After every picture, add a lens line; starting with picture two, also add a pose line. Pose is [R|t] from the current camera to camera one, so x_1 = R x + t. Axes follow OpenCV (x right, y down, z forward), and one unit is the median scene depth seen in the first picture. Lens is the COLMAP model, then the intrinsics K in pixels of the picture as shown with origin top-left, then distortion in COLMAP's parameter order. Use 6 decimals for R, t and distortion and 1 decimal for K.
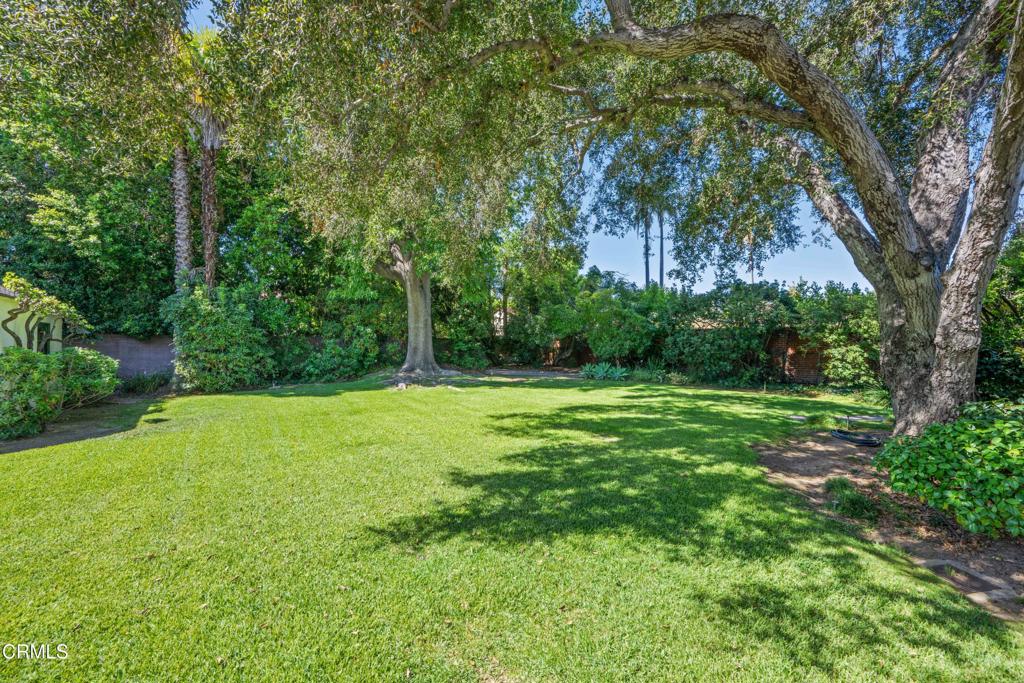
lens RADIAL K [[400.5, 0, 514.3], [0, 400.5, 345.6], [0, 0, 1]] dist [-0.000082, 0.000119]
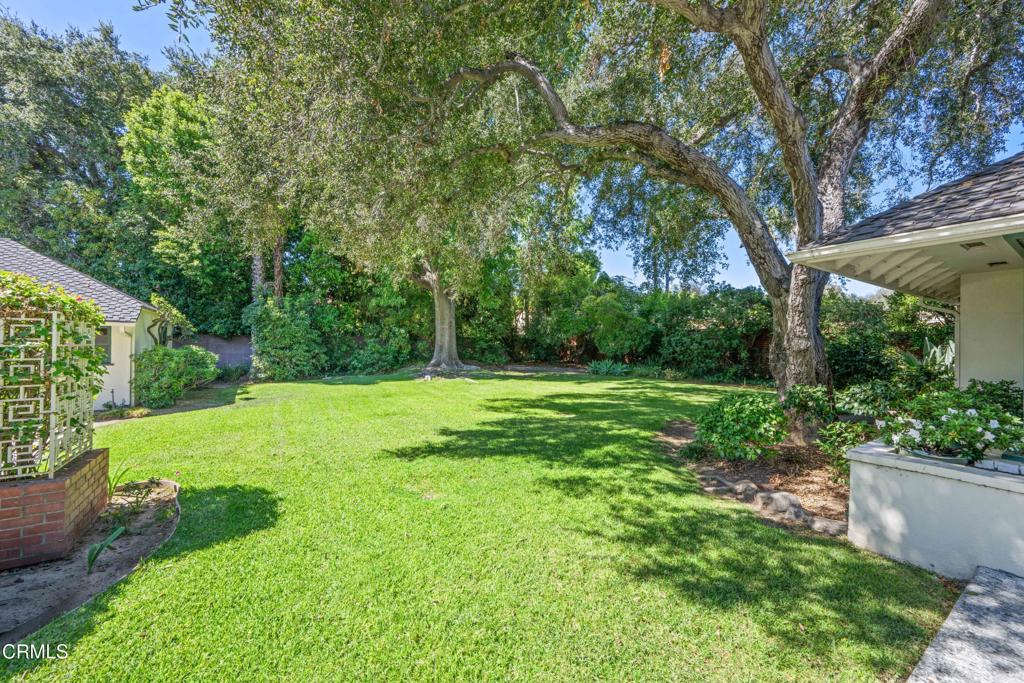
lens RADIAL K [[400.5, 0, 516.4], [0, 400.5, 342.8], [0, 0, 1]] dist [-0.000082, 0.000119]
pose [[0.995967, 0.002224, -0.089697, 0.092873], [-0.002267, 0.999997, -0.000373, -0.004630], [0.089696, 0.000575, 0.995969, -0.175766]]
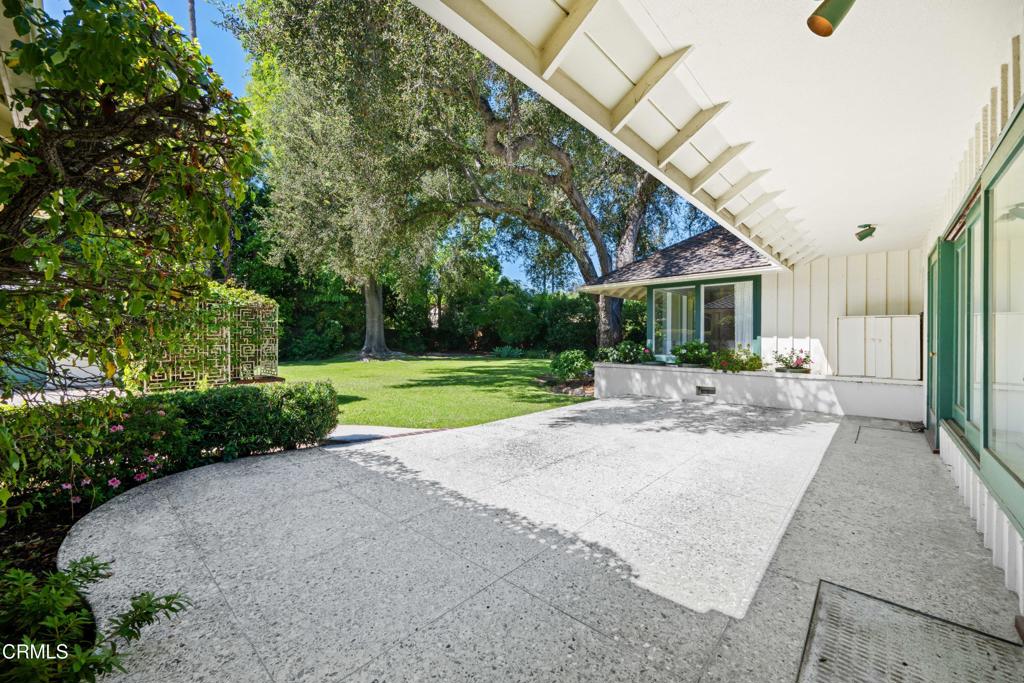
lens RADIAL K [[400.5, 0, 516.1], [0, 400.5, 340.8], [0, 0, 1]] dist [-0.000082, 0.000119]
pose [[0.988406, -0.004888, 0.151756, 0.046374], [0.004052, 0.999975, 0.005814, 0.021357], [-0.151781, -0.005131, 0.988401, -0.555965]]
